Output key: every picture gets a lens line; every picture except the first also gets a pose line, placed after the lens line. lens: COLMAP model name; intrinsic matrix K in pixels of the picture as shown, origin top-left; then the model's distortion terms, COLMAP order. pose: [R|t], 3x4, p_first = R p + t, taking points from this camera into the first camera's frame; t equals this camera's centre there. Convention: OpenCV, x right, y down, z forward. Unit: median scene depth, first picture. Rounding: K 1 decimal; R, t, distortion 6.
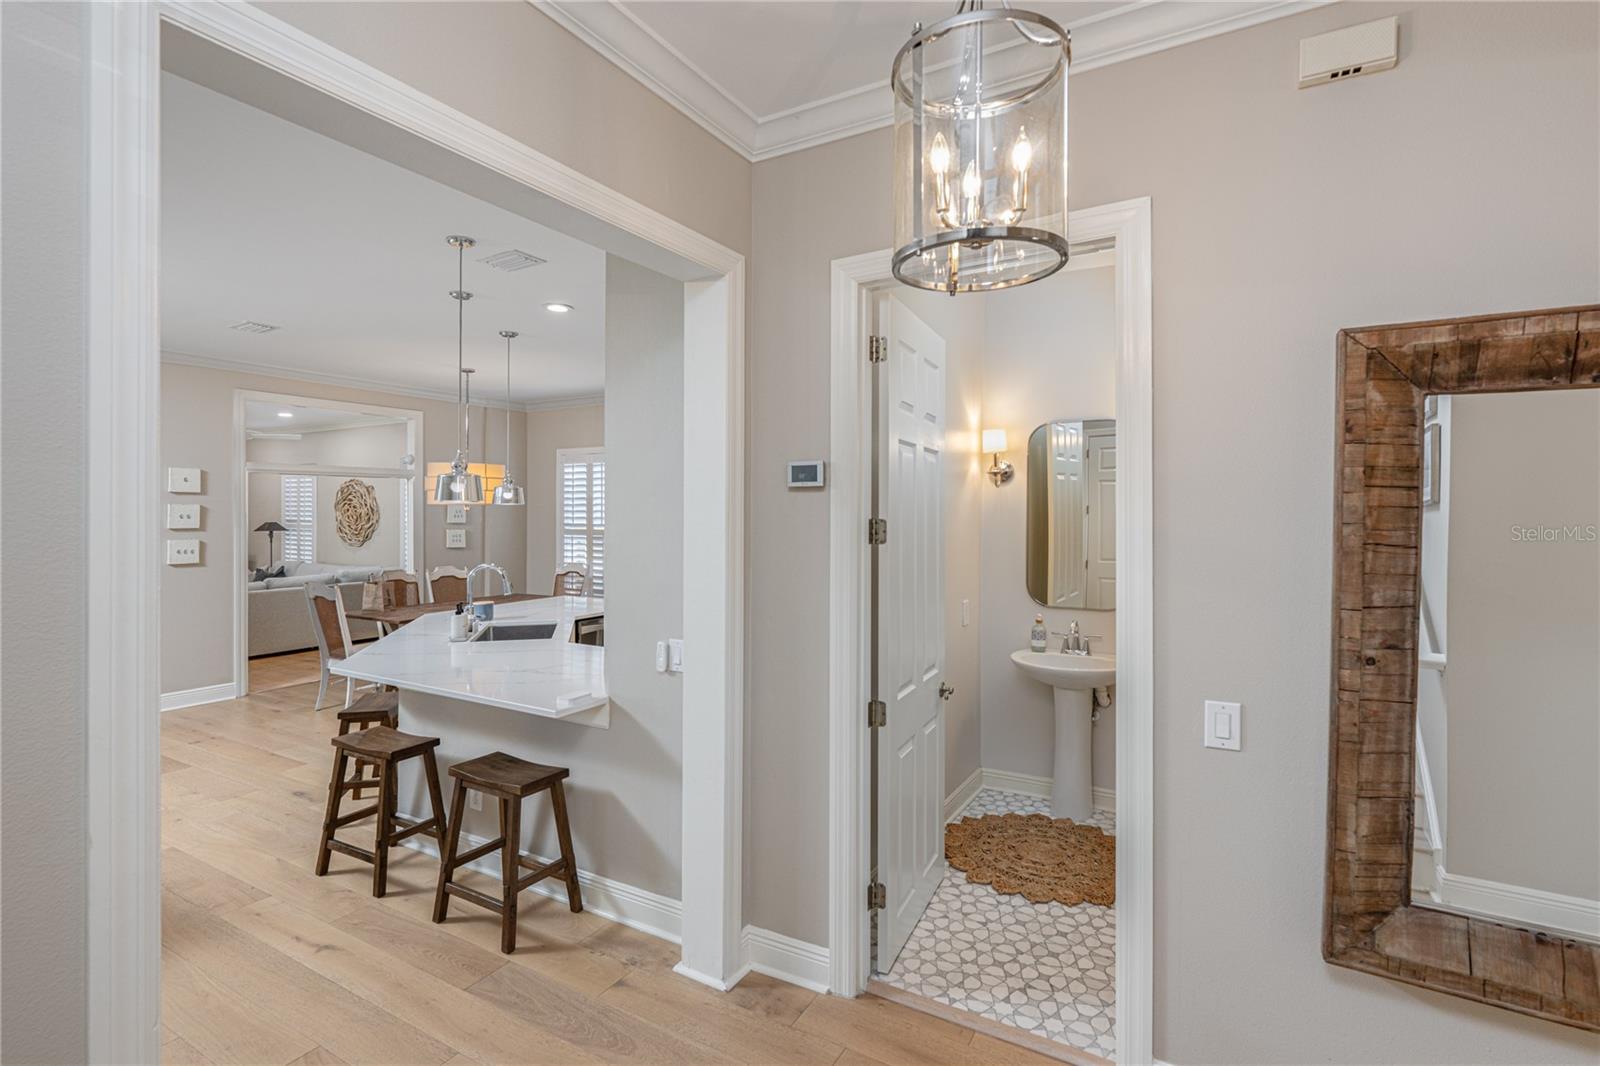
lens RADIAL K [[735.5, 0, 815.3], [0, 735.5, 526.8], [0, 0, 1]] dist [0.004069, 0.000439]
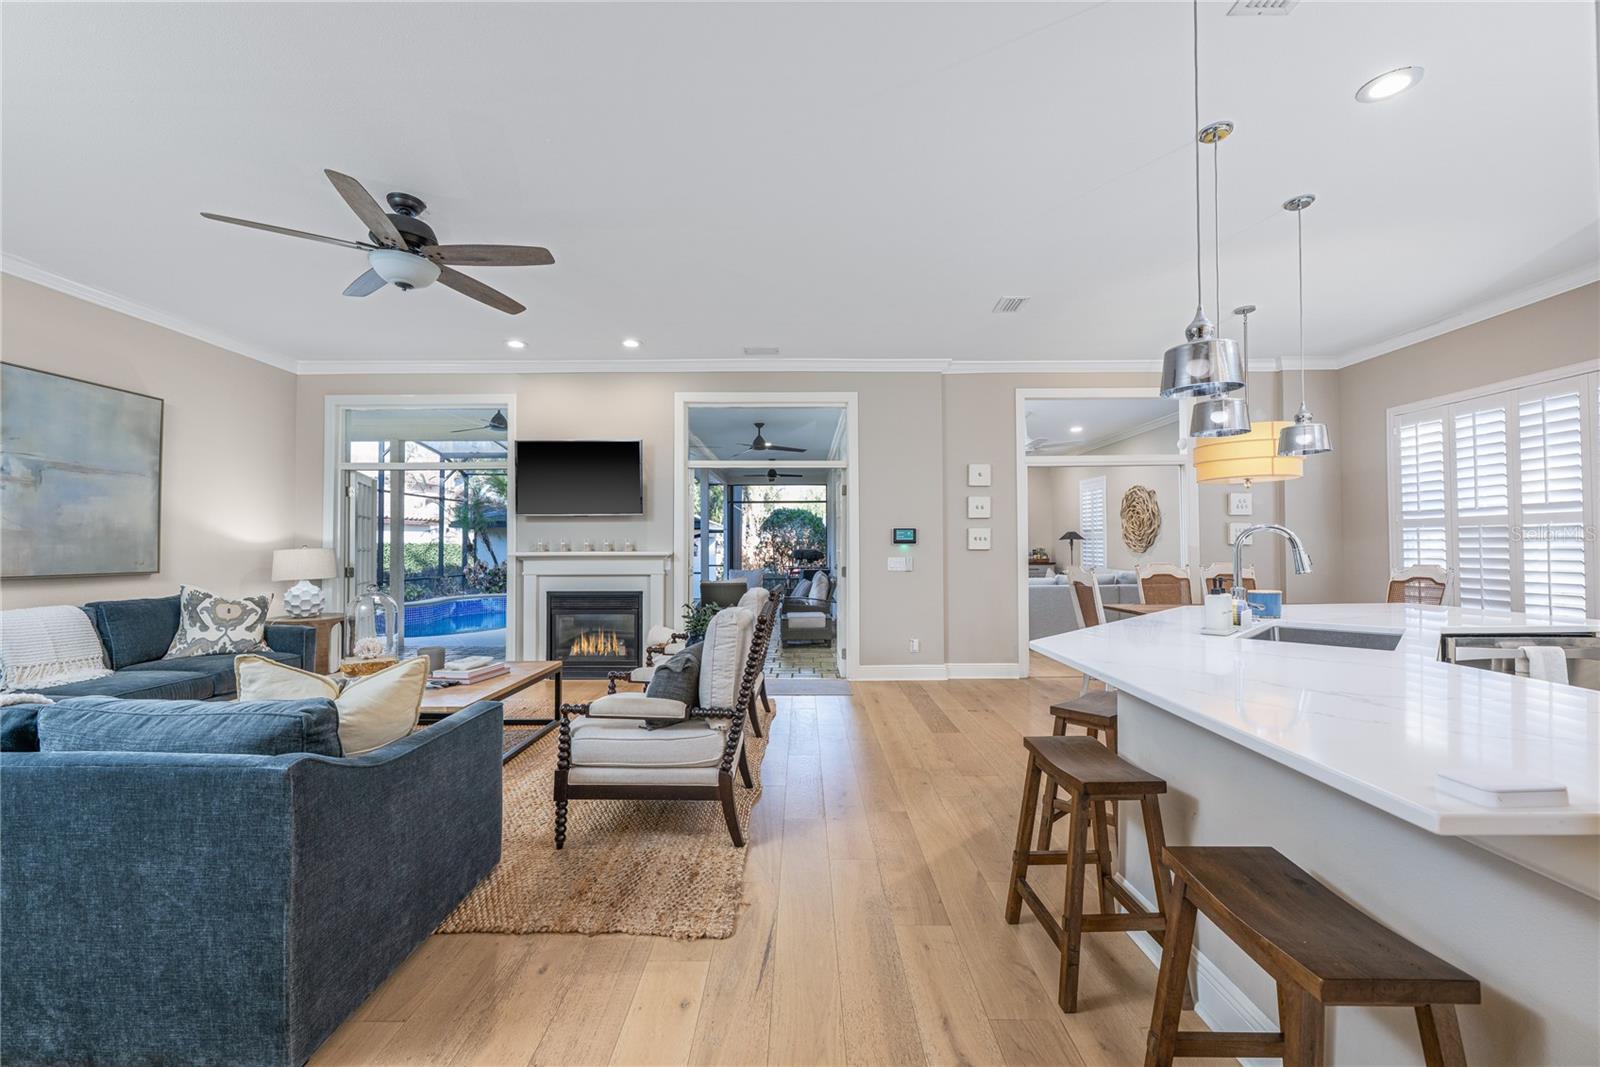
lens RADIAL K [[658.9, 0, 815.4], [0, 658.9, 530.2], [0, 0, 1]] dist [-0.003625, -0.000308]
pose [[0.498802, -0.027930, -0.866266, -0.114451], [-0.012855, 0.999132, -0.039616, 0.067156], [0.866621, 0.030897, 0.498010, 0.296822]]
